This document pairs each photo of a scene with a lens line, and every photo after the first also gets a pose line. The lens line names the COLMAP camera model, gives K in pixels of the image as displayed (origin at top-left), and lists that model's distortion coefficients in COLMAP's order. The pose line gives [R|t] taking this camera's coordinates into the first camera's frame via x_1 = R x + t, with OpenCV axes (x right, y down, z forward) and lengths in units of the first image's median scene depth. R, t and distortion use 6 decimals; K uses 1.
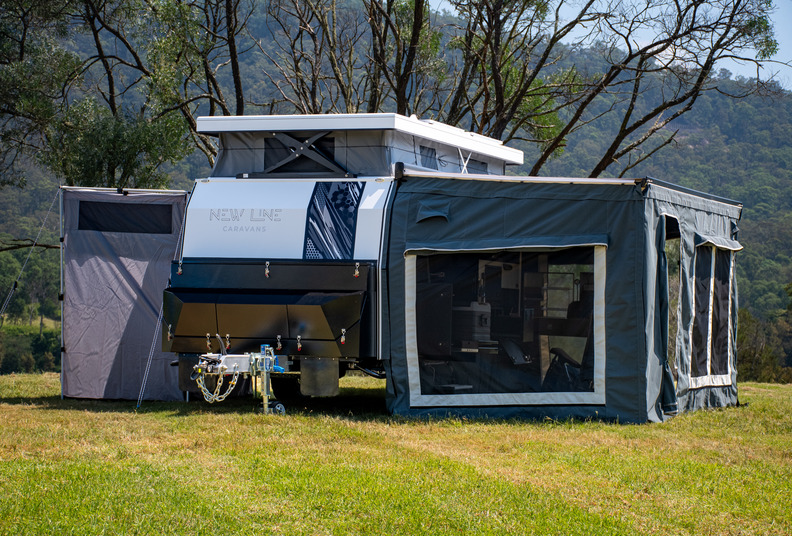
lens RADIAL K [[1818.3, 0, 396.0], [0, 1818.3, 268.0], [0, 0, 1]] dist [0.555861, -0.228148]
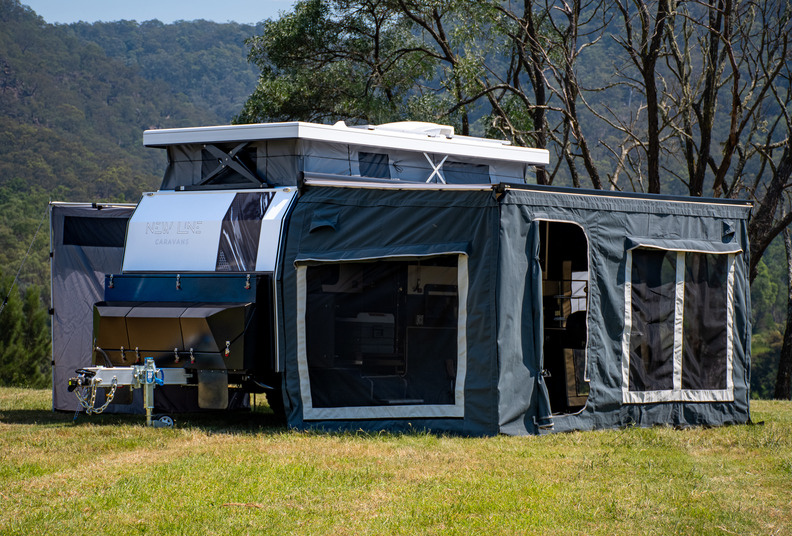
lens RADIAL K [[2304.4, 0, 396.0], [0, 2304.4, 268.0], [0, 0, 1]] dist [0.855084, 0.973511]
pose [[0.945360, -0.014530, -0.325703, 0.452370], [0.014115, 0.999894, -0.003637, -0.000735], [0.325721, -0.001159, 0.945465, -0.161937]]
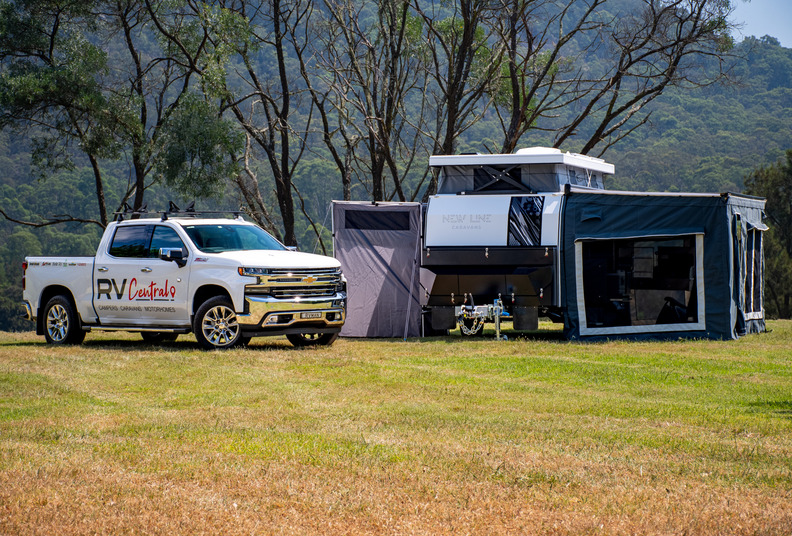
lens RADIAL K [[2304.4, 0, 396.0], [0, 2304.4, 268.0], [0, 0, 1]] dist [0.855084, 0.973511]
pose [[0.994642, -0.024939, 0.100322, -0.351755], [0.022455, 0.999415, 0.025810, -0.039812], [-0.100907, -0.023419, 0.994620, -1.007490]]
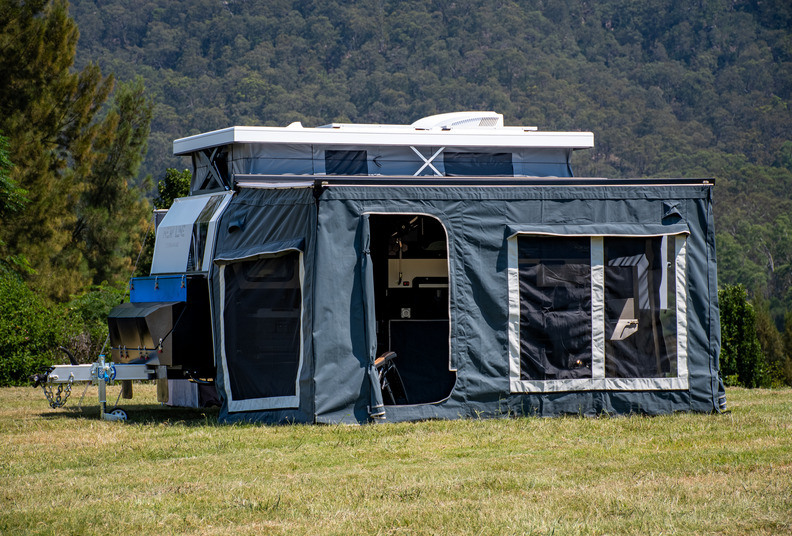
lens RADIAL K [[2633.3, 0, 377.3], [0, 2633.3, 266.9], [0, 0, 1]] dist [1.033296, 0.167758]
pose [[0.679488, -0.041661, -0.732503, 1.134117], [0.045896, 0.998845, -0.014234, 0.018601], [0.732250, -0.023947, 0.680615, 0.045520]]
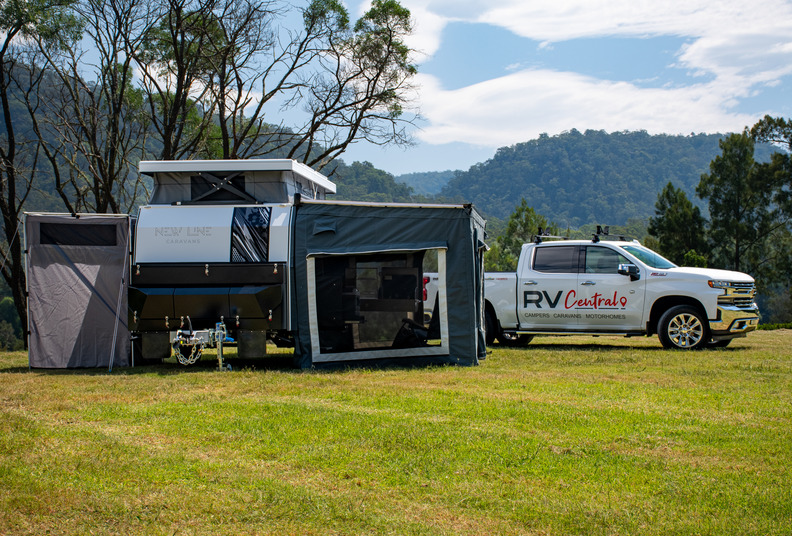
lens RADIAL K [[1403.7, 0, 396.0], [0, 1403.7, 268.0], [0, 0, 1]] dist [0.287821, 0.072938]
pose [[0.959995, -0.022144, 0.279141, -0.232725], [0.021818, 0.999753, 0.004277, -0.002081], [-0.279167, 0.001984, 0.960240, -0.087705]]
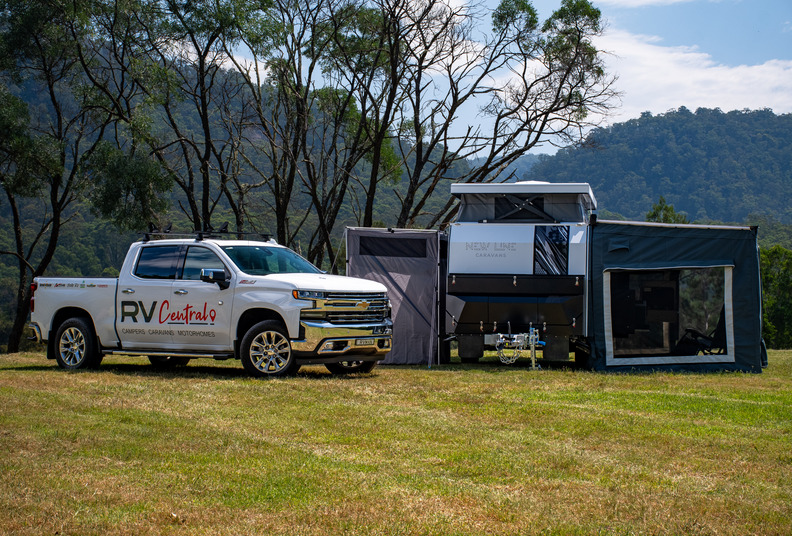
lens RADIAL K [[1660.0, 0, 396.0], [0, 1660.0, 268.0], [0, 0, 1]] dist [0.462678, 0.697704]
pose [[0.969213, -0.003512, 0.246199, -0.526520], [0.002242, 0.999983, 0.005437, -0.018710], [-0.246214, -0.004718, 0.969204, -0.385793]]
